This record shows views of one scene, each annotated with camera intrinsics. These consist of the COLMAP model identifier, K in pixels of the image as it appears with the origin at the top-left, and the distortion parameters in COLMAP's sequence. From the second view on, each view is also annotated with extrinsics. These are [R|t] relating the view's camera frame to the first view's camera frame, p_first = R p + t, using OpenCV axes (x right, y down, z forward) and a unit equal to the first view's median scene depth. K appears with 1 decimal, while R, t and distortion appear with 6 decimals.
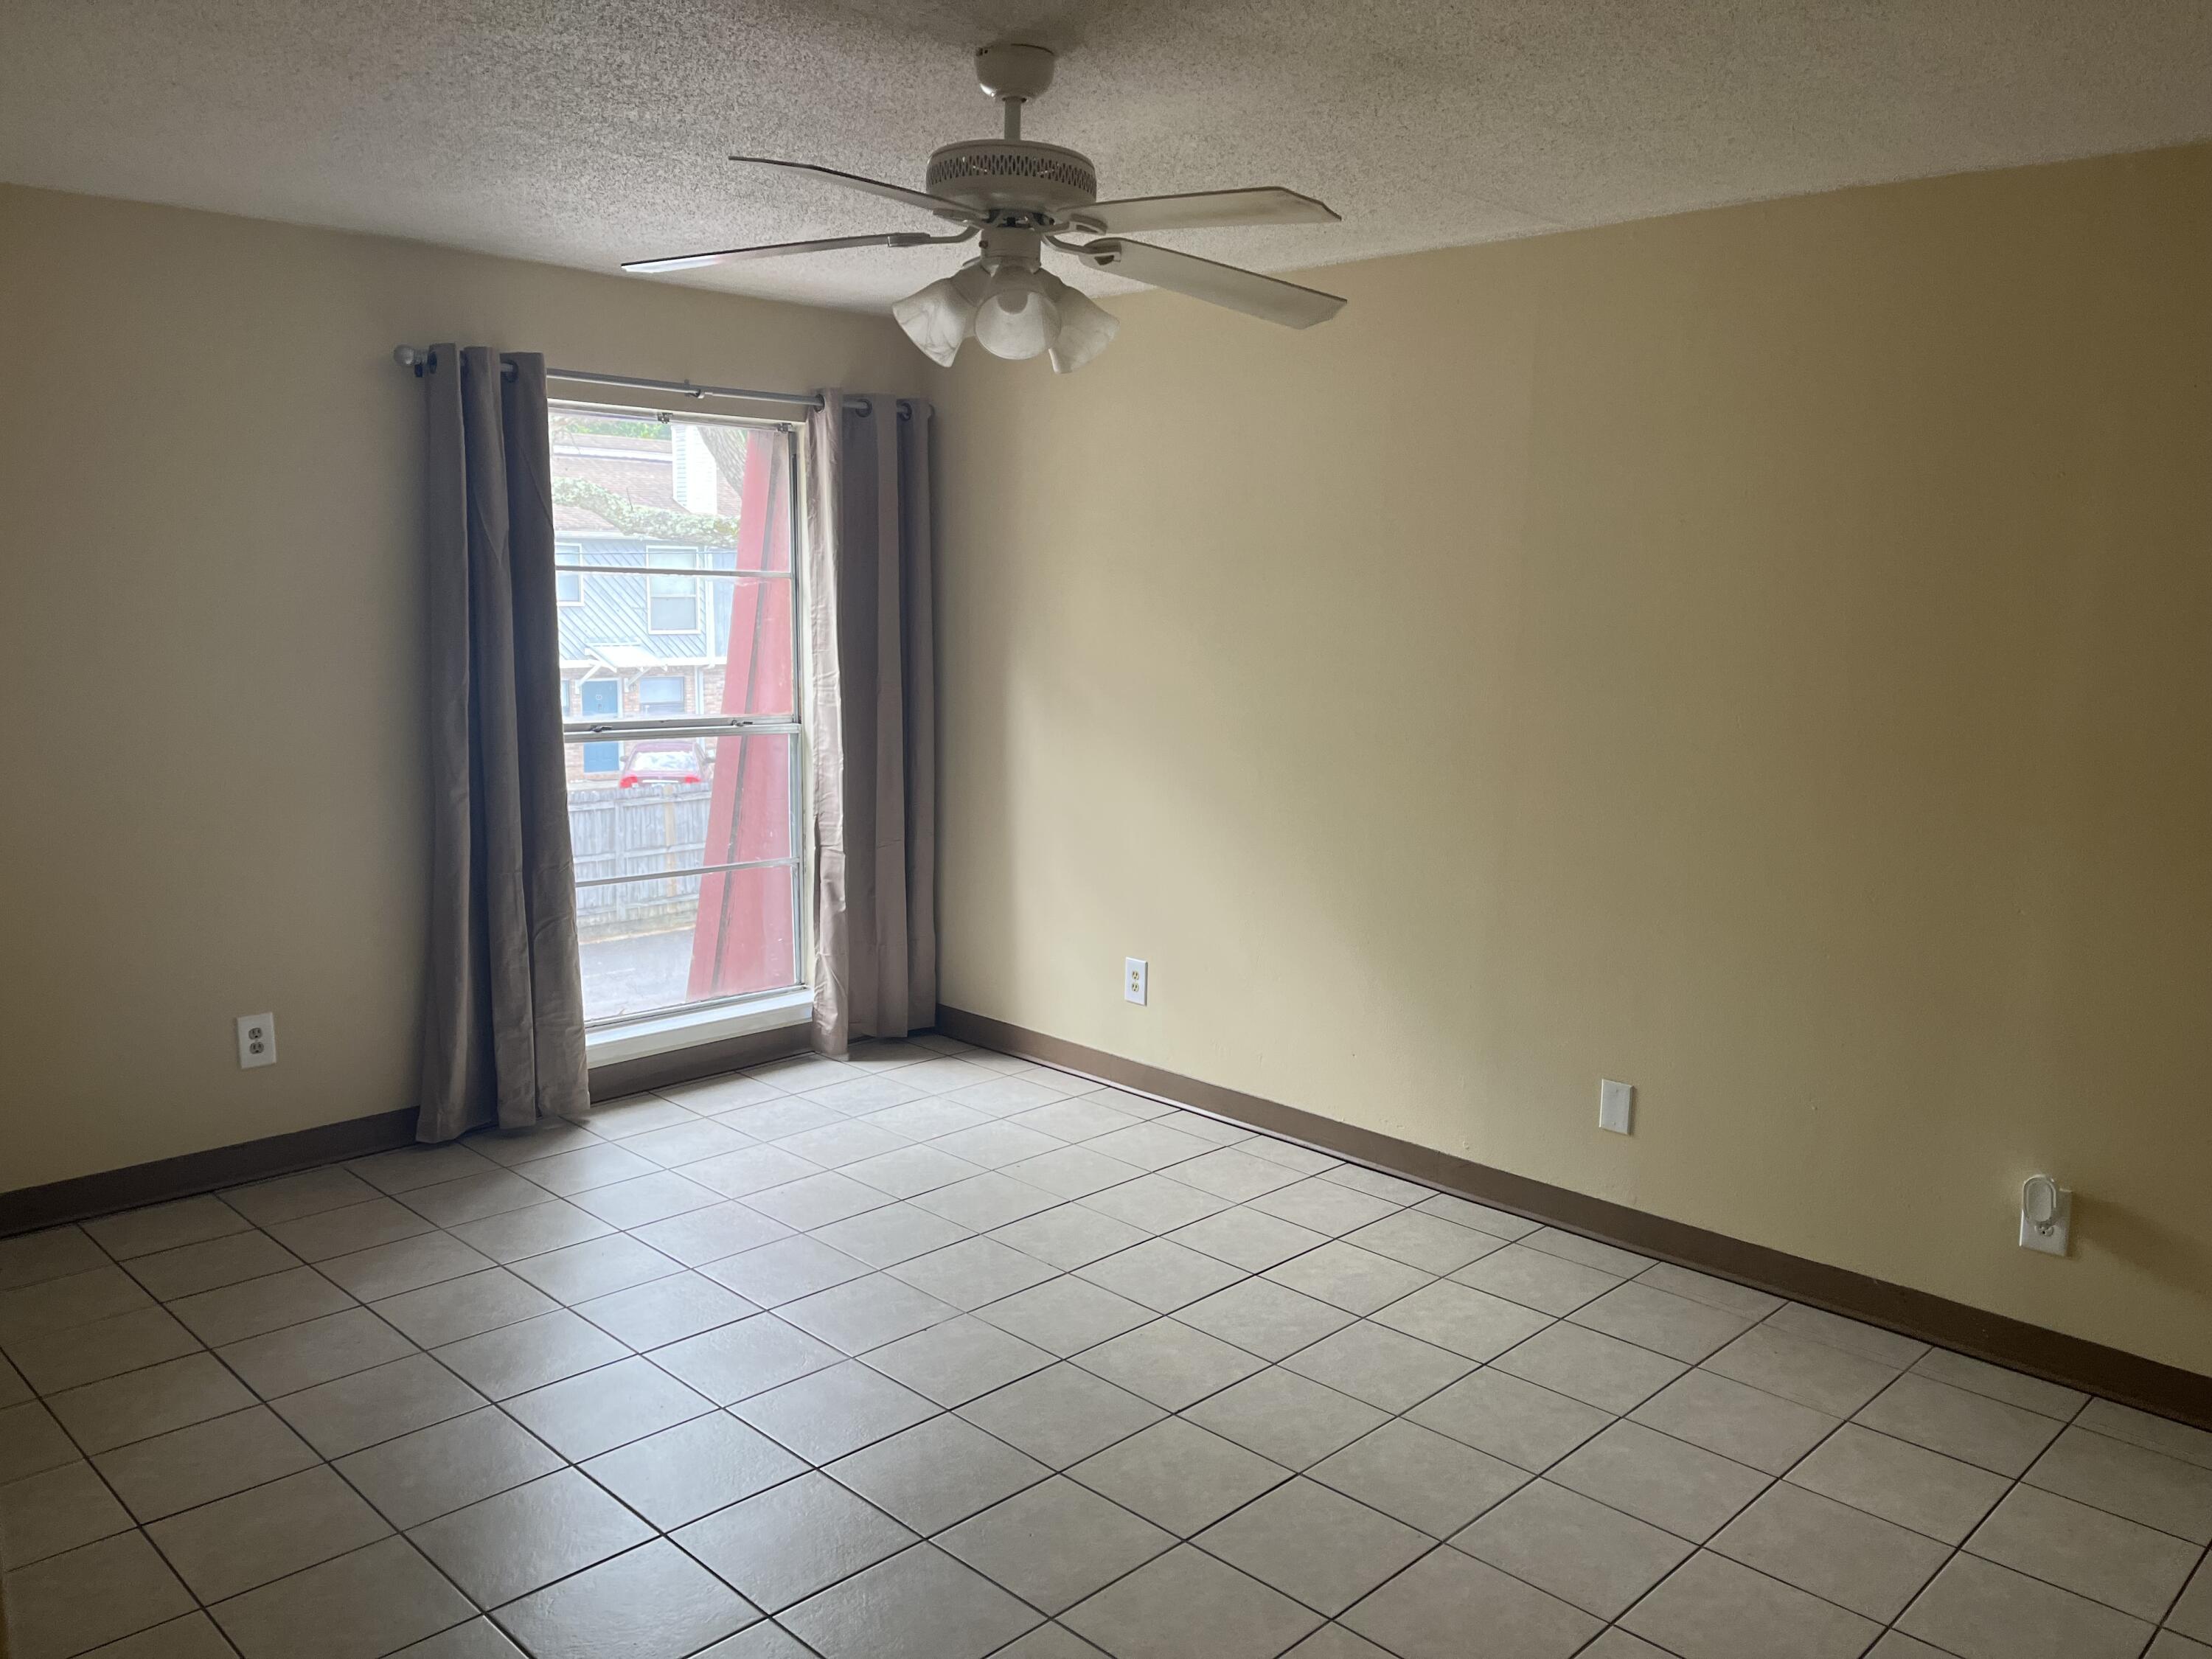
lens RADIAL K [[1680.3, 0, 1106.8], [0, 1680.3, 856.4], [0, 0, 1]] dist [0.006548, 0.002662]
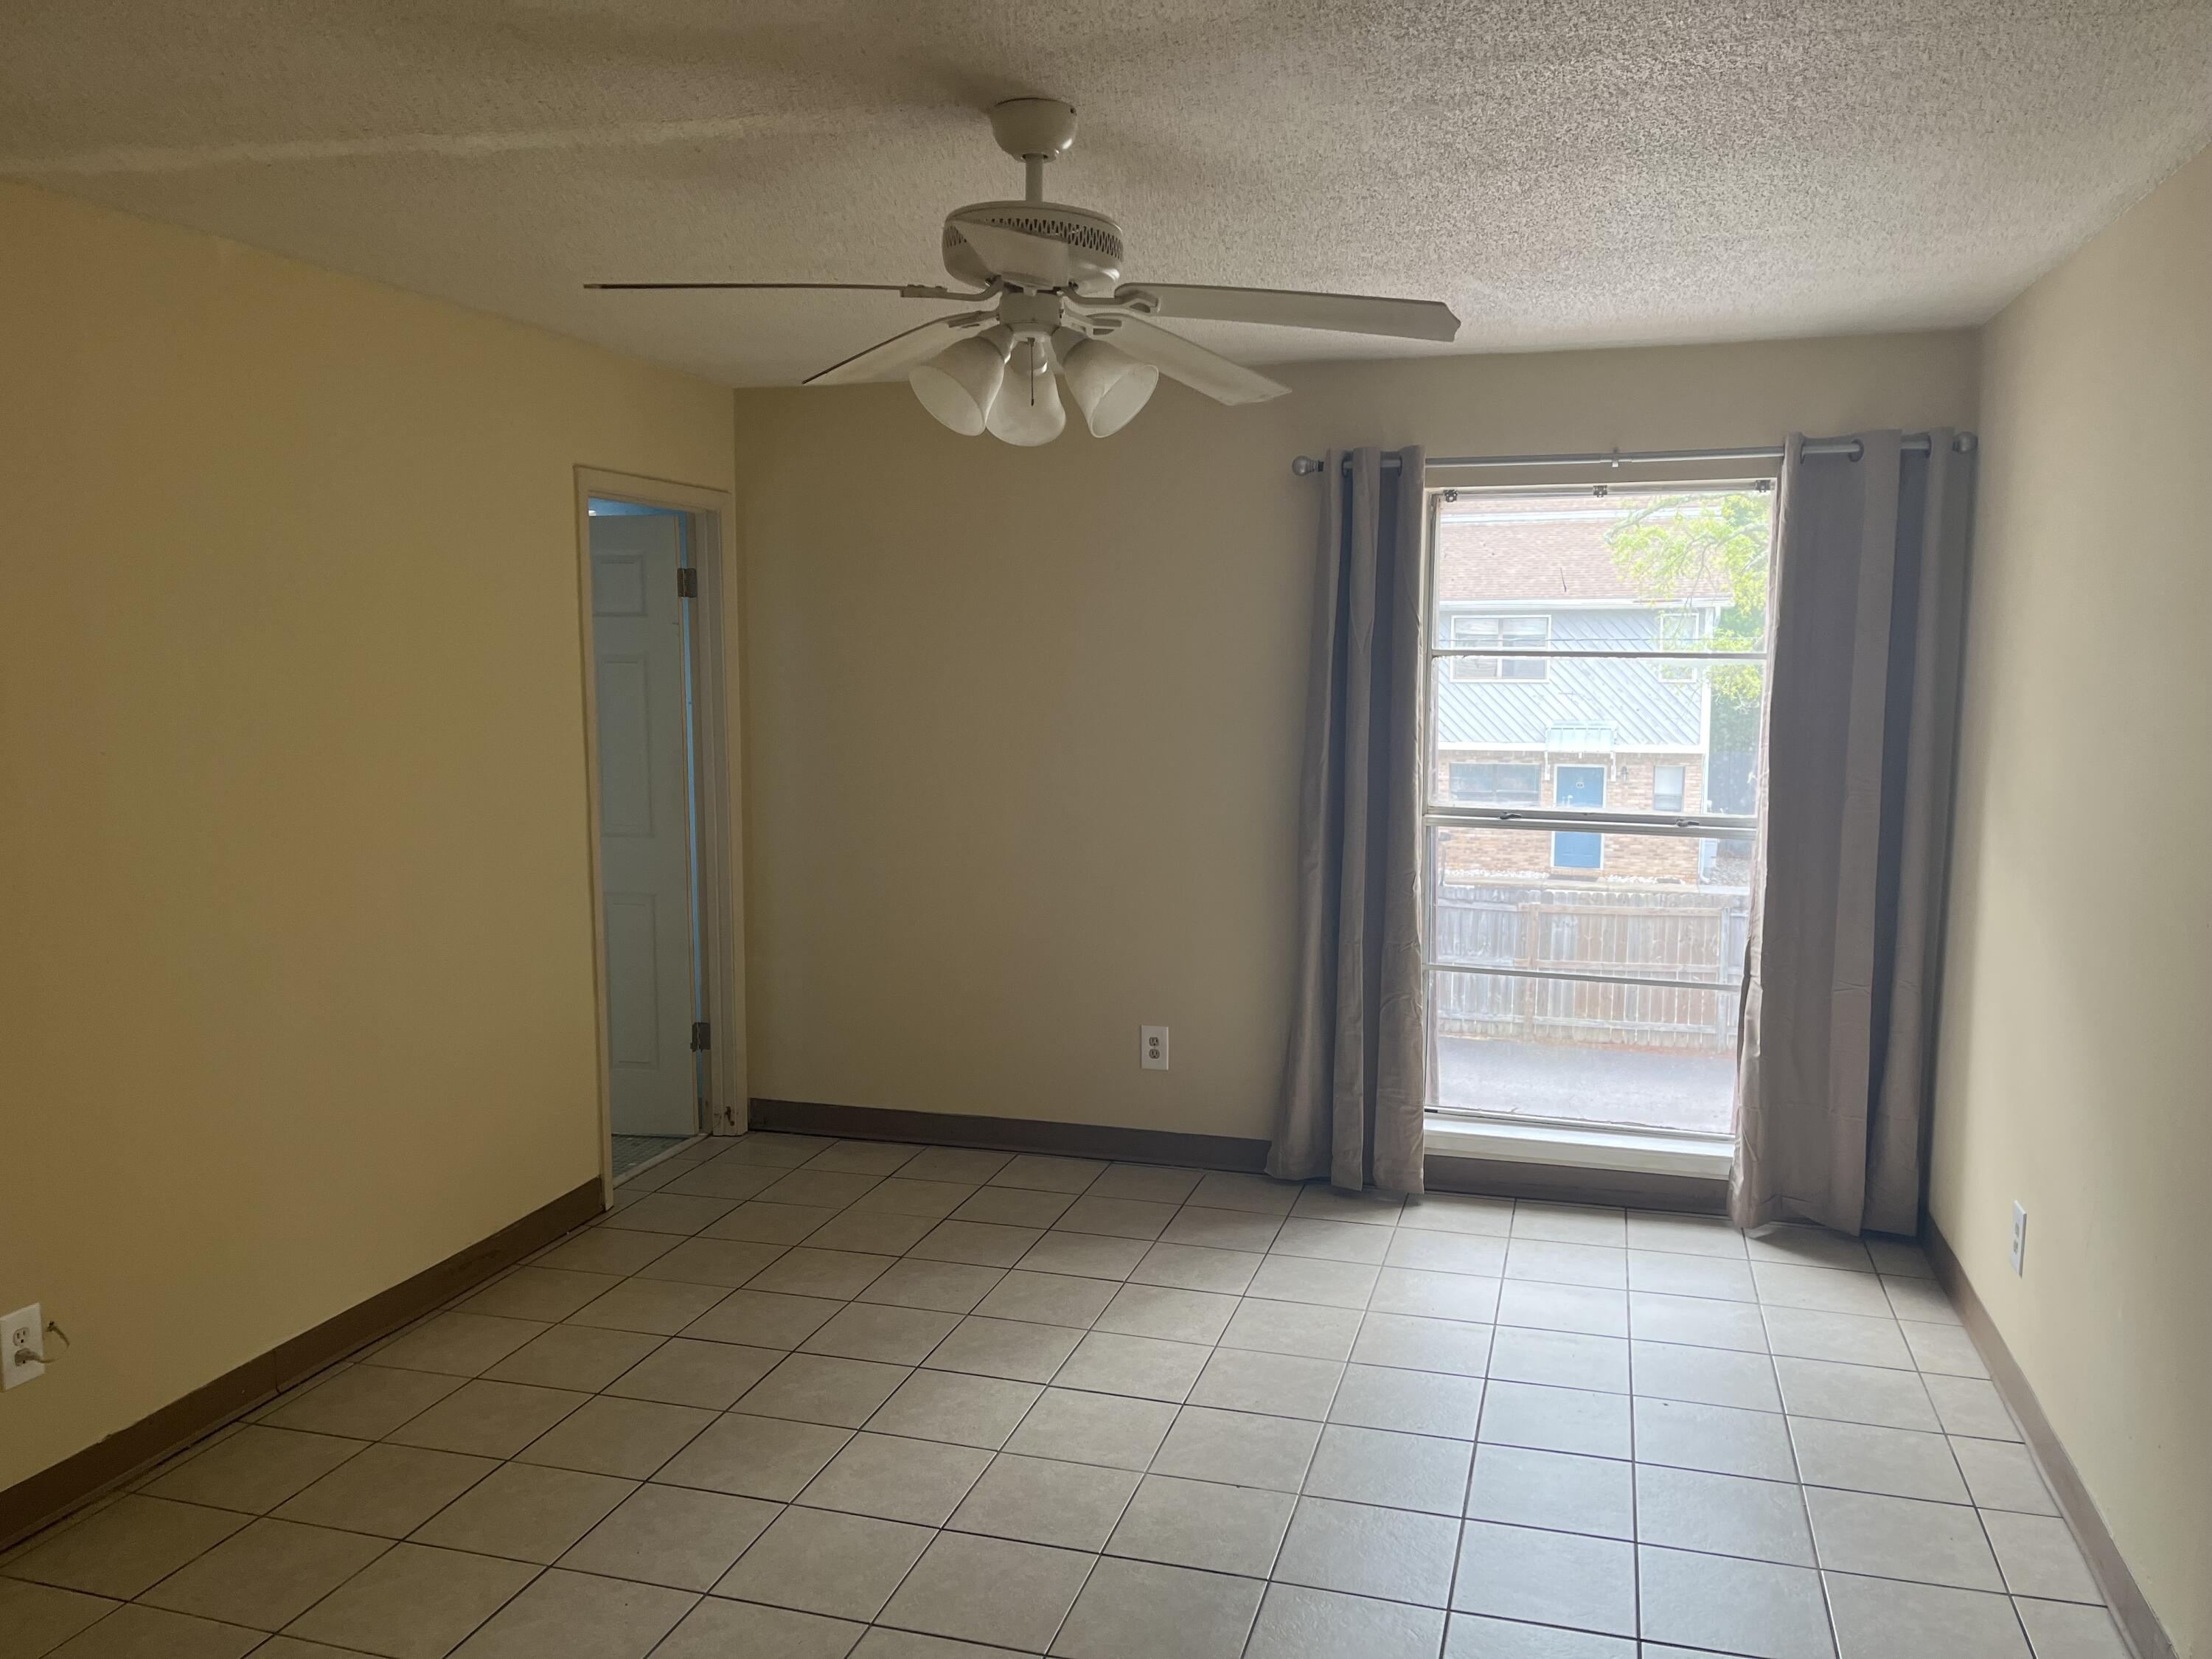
lens RADIAL K [[1658.2, 0, 1106.0], [0, 1658.2, 829.5], [0, 0, 1]] dist [0.000851, -0.001552]
pose [[0.465180, 0.082030, -0.881407, 0.466153], [-0.138031, 0.990240, 0.019310, -0.057426], [0.874389, 0.112678, 0.471962, 0.364630]]
